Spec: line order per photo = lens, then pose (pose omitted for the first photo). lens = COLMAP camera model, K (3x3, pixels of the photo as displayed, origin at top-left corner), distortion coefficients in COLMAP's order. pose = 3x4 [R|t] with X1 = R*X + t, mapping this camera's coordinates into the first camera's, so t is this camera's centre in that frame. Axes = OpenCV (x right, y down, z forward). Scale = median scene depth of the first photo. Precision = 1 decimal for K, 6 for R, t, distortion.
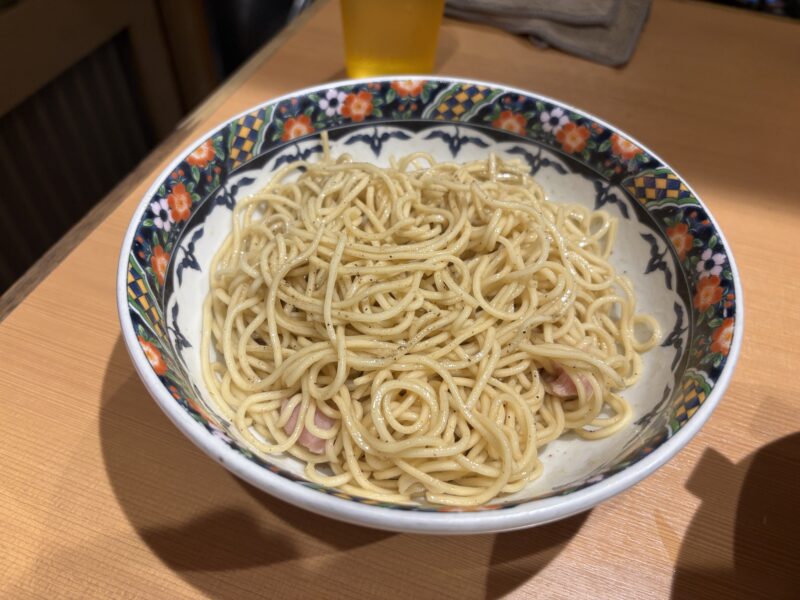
lens RADIAL K [[663.5, 0, 394.1], [0, 663.5, 304.6], [0, 0, 1]] dist [-0.047615, 0.024393]
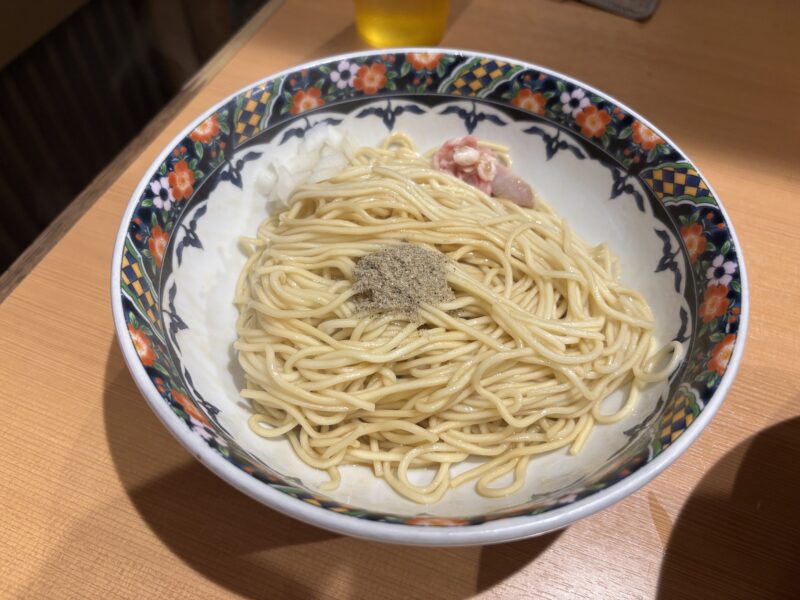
lens RADIAL K [[663.5, 0, 396.2], [0, 663.5, 306.6], [0, 0, 1]] dist [-0.047615, 0.024393]
pose [[0.997112, 0.049748, -0.057383, 0.060011], [-0.043959, 0.994207, 0.098079, -0.073224], [0.061930, -0.095273, 0.993523, 0.016060]]
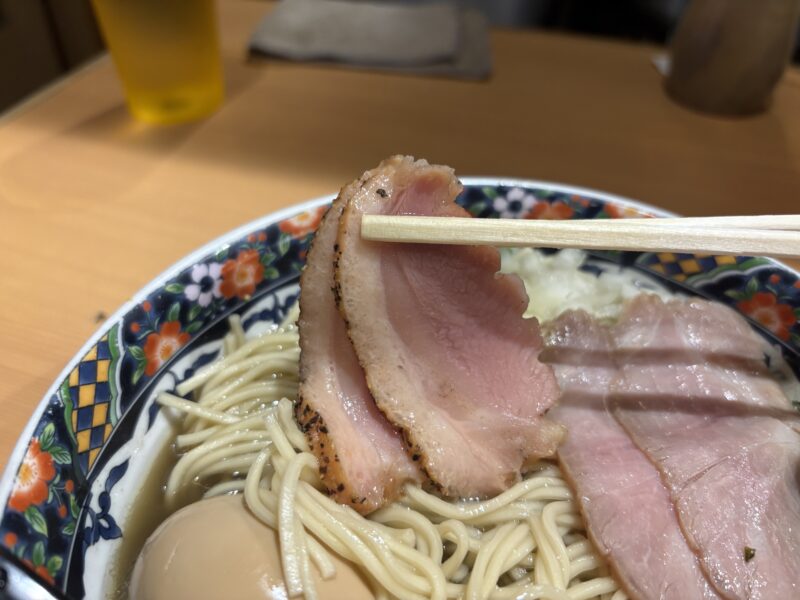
lens RADIAL K [[663.5, 0, 400.5], [0, 663.5, 289.3], [0, 0, 1]] dist [-0.047615, 0.024393]
pose [[0.860208, -0.341056, 0.379109, -0.186081], [0.376930, 0.925975, -0.022233, -0.240787], [-0.343462, 0.162023, 0.925085, 0.411515]]
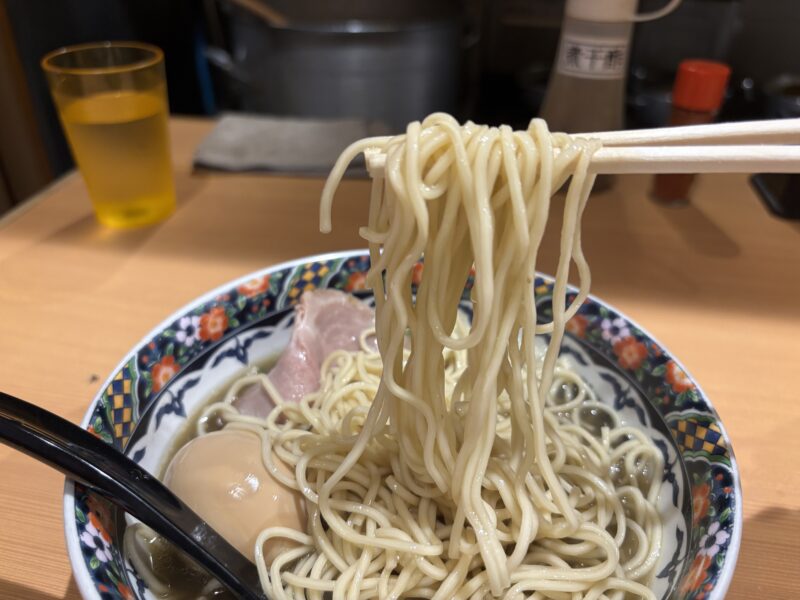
lens RADIAL K [[663.5, 0, 396.2], [0, 663.5, 294.1], [0, 0, 1]] dist [-0.047615, 0.024393]
pose [[0.797353, -0.346168, 0.494364, -0.320191], [0.450606, 0.886396, -0.106096, -0.142224], [-0.401475, 0.307360, 0.862756, 0.119887]]
